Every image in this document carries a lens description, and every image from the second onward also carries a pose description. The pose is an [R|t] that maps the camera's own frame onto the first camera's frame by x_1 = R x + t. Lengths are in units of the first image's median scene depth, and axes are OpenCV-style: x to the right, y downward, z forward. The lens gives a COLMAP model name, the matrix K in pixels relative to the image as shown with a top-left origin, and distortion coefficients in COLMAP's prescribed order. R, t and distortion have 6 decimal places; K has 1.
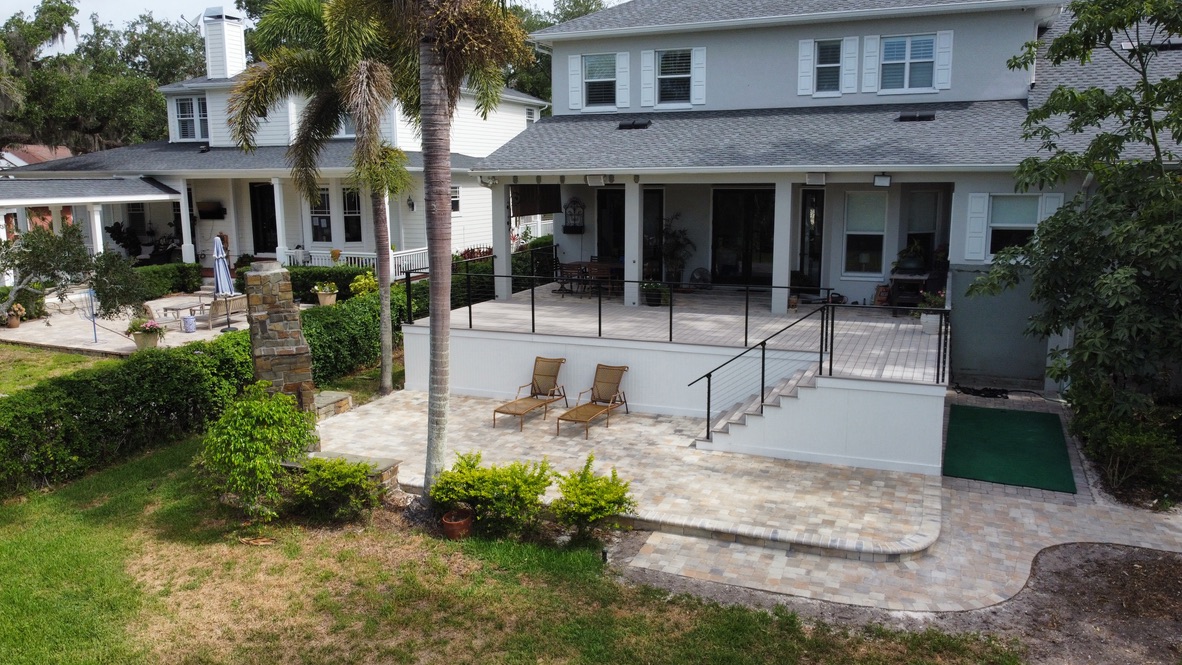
lens RADIAL K [[892.9, 0, 591.5], [0, 892.9, 338.9], [0, 0, 1]] dist [0.001405, -0.004607]
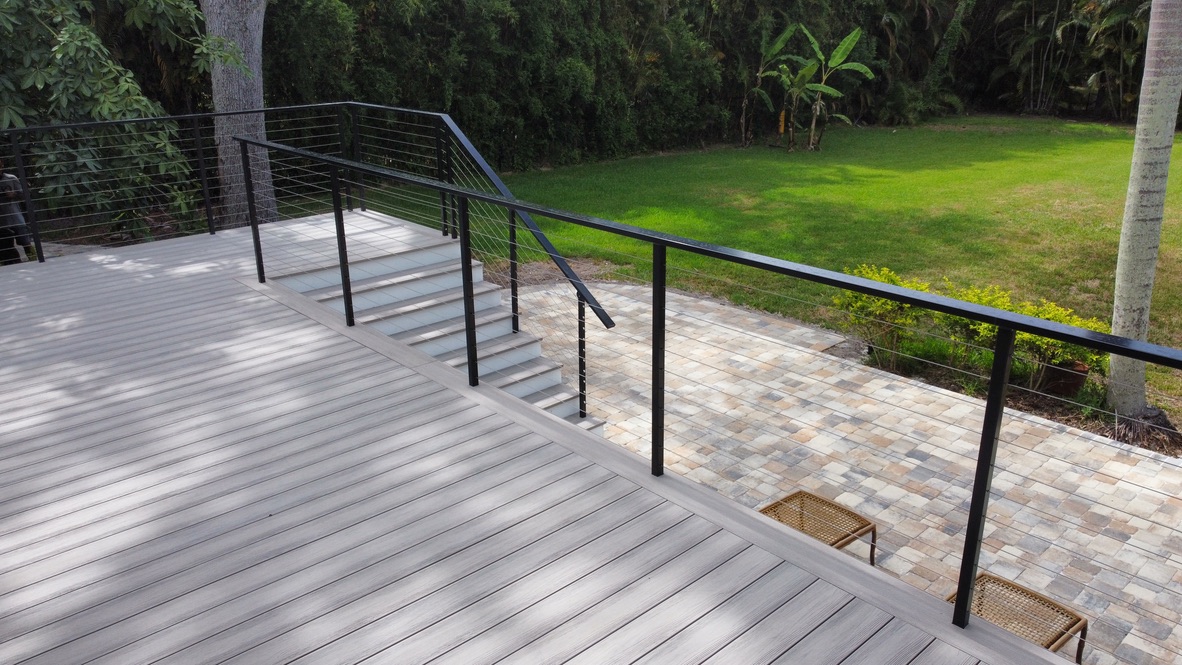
lens RADIAL K [[892.9, 0, 592.5], [0, 892.9, 336.0], [0, 0, 1]] dist [0.001405, -0.004607]
pose [[-0.900810, -0.134544, 0.412842, -0.077859], [0.092998, 0.868939, 0.486104, -0.174595], [-0.424137, 0.476281, -0.770236, 1.373014]]
